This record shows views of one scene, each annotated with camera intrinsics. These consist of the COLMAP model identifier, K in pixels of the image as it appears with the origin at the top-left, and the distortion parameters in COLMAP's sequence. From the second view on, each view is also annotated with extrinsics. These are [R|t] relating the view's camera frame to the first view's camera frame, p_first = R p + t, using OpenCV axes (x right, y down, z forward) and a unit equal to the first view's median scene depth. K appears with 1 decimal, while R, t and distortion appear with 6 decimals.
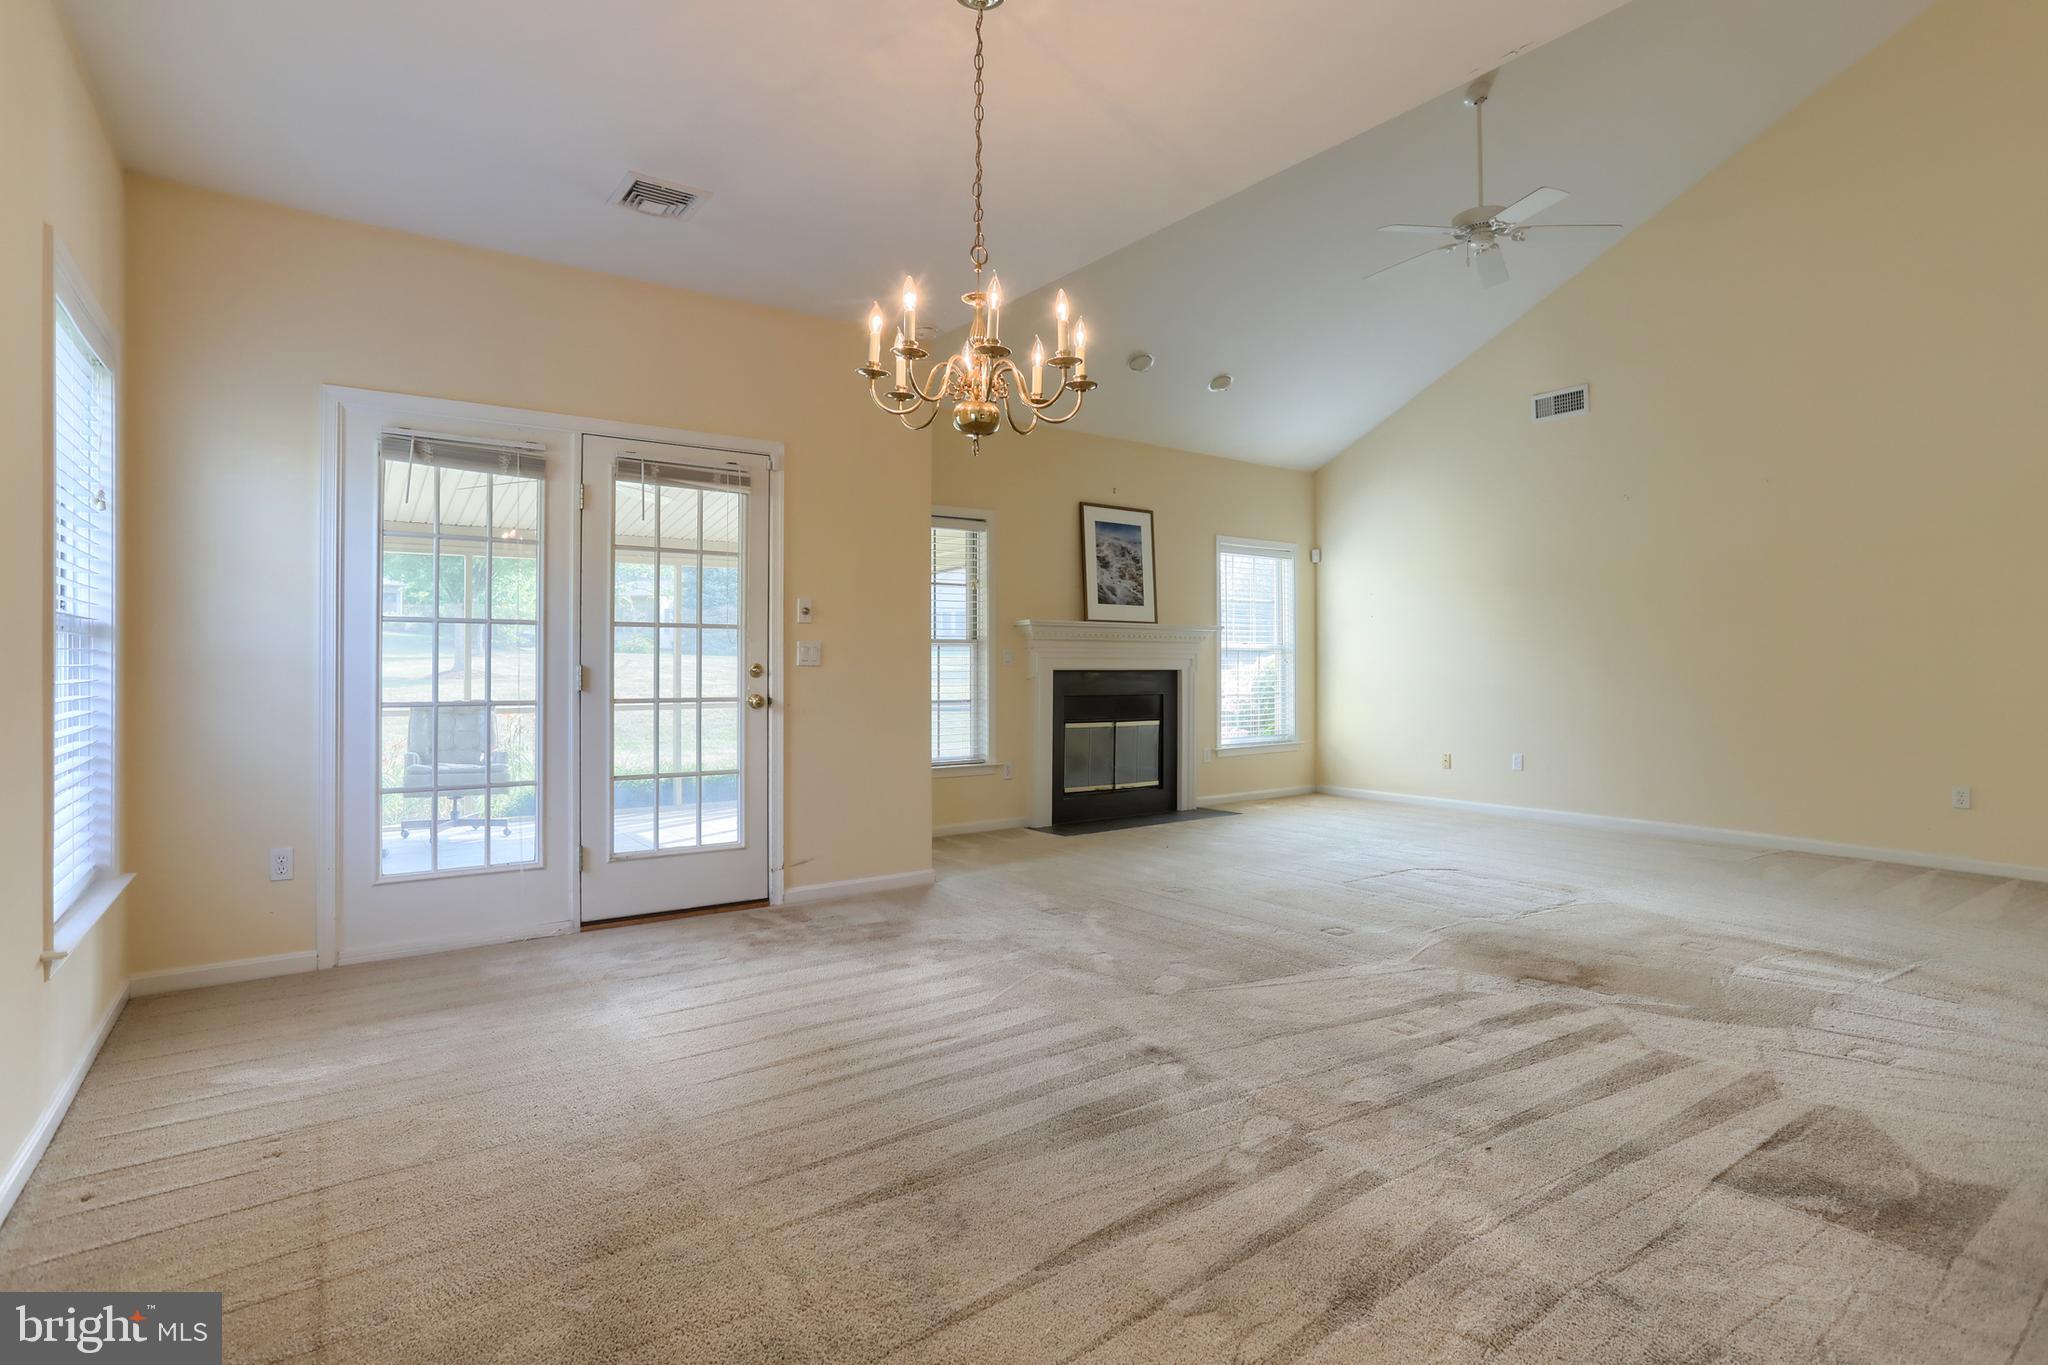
lens RADIAL K [[1029.0, 0, 1028.7], [0, 1029.0, 657.9], [0, 0, 1]] dist [-0.068575, 0.049376]
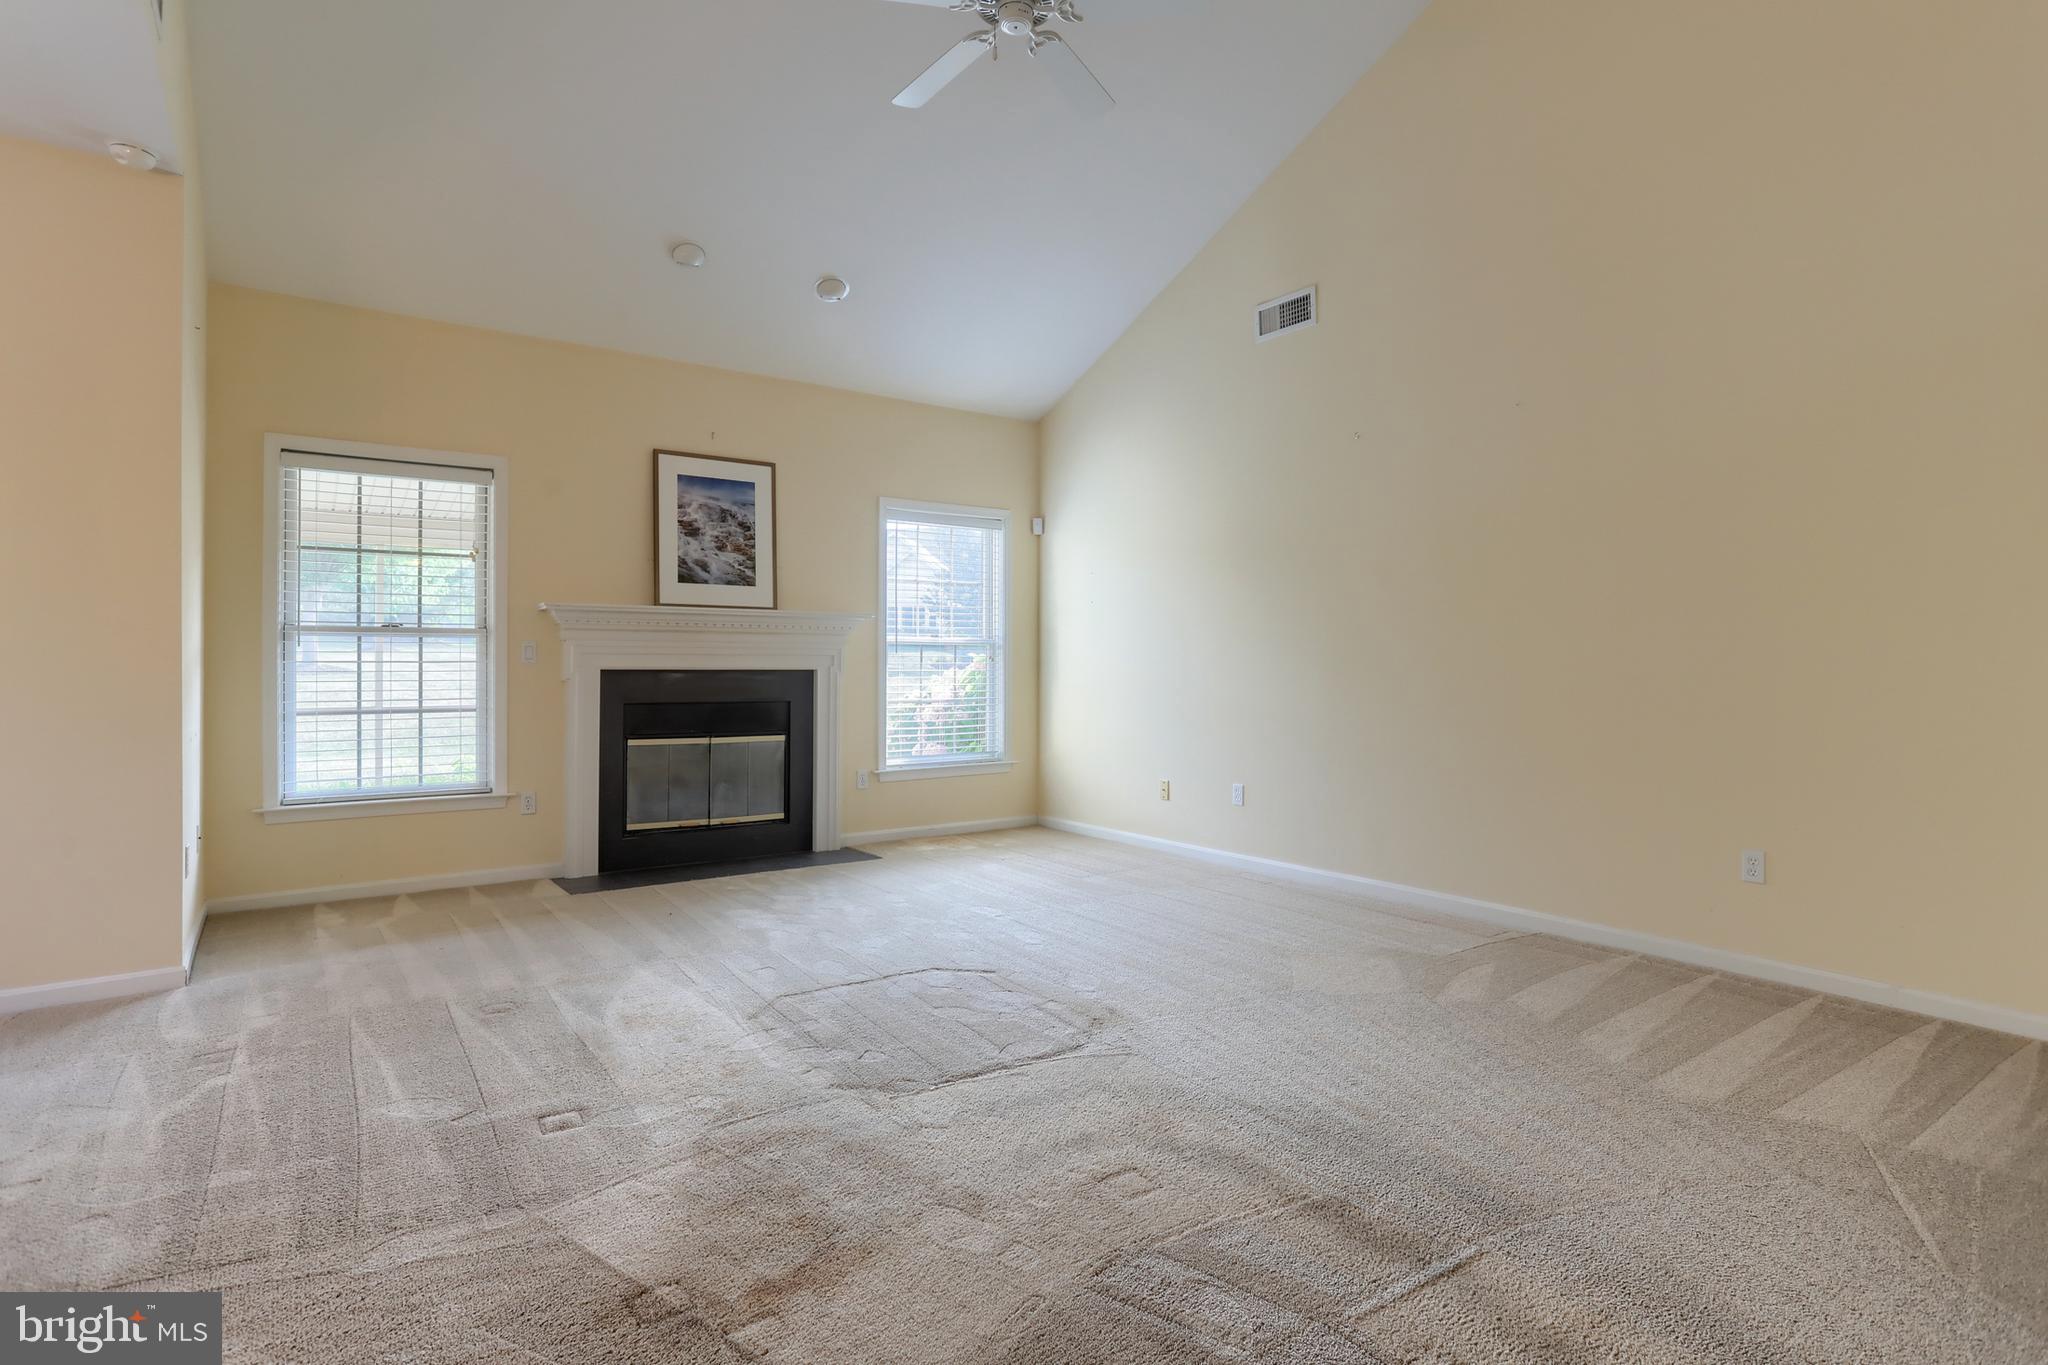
lens RADIAL K [[1029.0, 0, 1028.7], [0, 1029.0, 657.9], [0, 0, 1]] dist [-0.068575, 0.049376]
pose [[0.999987, 0.004754, -0.001674, 0.327182], [-0.004748, 0.999982, 0.003608, -0.000862], [0.001691, -0.003600, 0.999992, 0.241756]]
